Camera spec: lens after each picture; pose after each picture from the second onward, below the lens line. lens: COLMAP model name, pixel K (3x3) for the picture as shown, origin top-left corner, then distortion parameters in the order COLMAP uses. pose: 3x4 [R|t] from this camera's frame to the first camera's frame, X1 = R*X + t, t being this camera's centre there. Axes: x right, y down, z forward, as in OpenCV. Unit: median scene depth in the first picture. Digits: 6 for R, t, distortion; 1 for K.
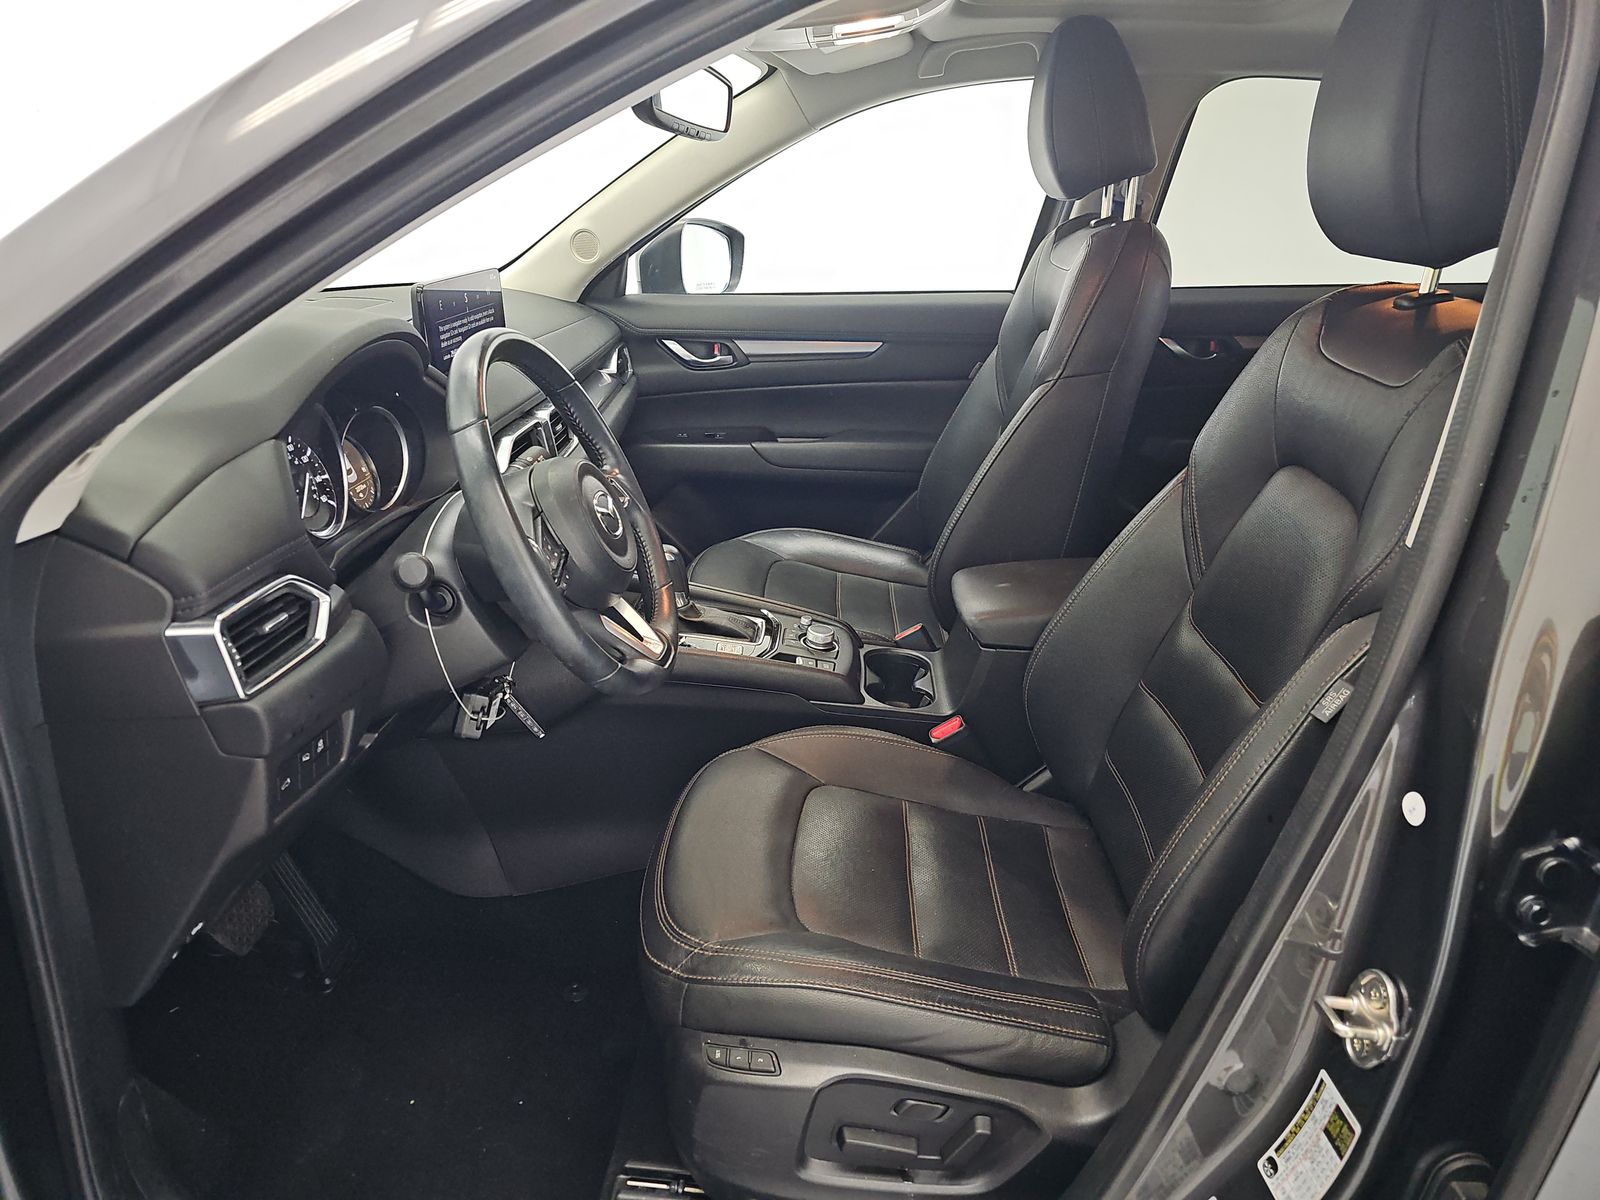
lens RADIAL K [[1059.5, 0, 796.3], [0, 1059.5, 606.2], [0, 0, 1]] dist [0.064517, -0.046539]
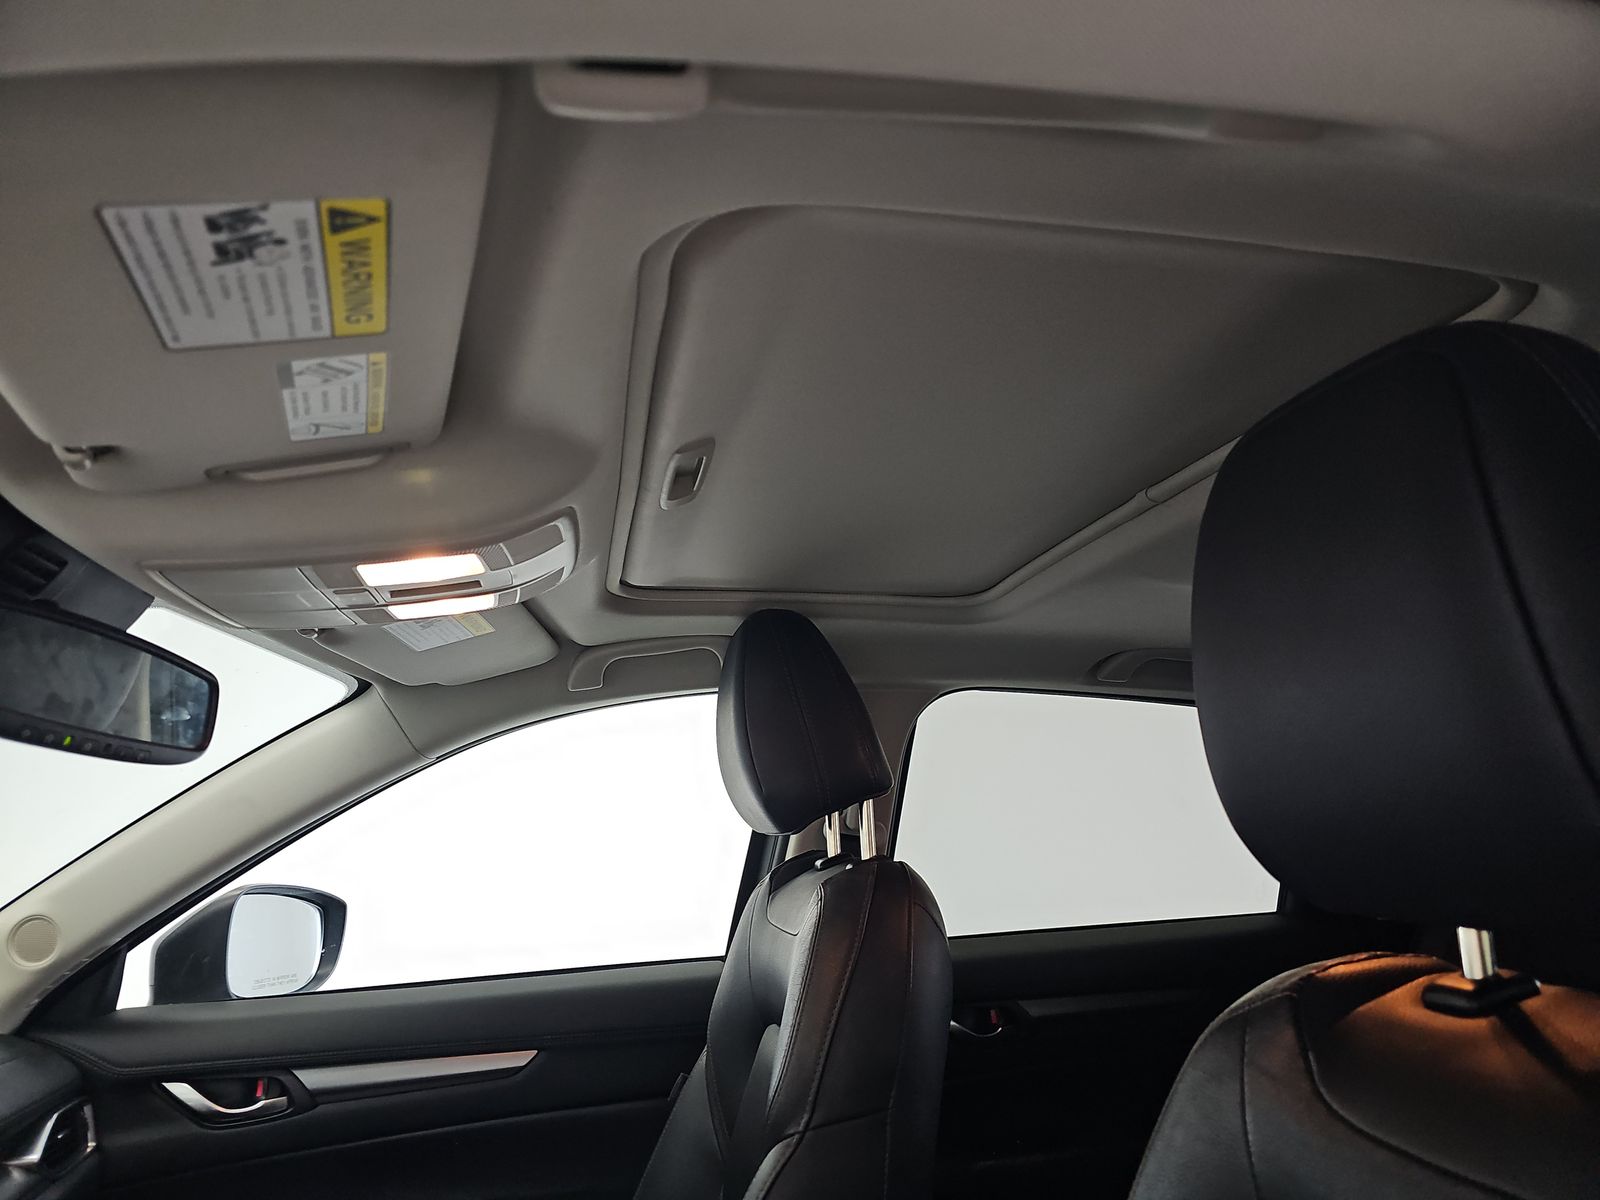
lens RADIAL K [[1059.5, 0, 796.3], [0, 1059.5, 606.2], [0, 0, 1]] dist [0.064517, -0.046539]
pose [[0.967890, 0.014042, 0.250980, 0.071419], [0.127870, 0.832104, -0.539678, -0.104646], [-0.216420, 0.554442, 0.803590, 0.295901]]
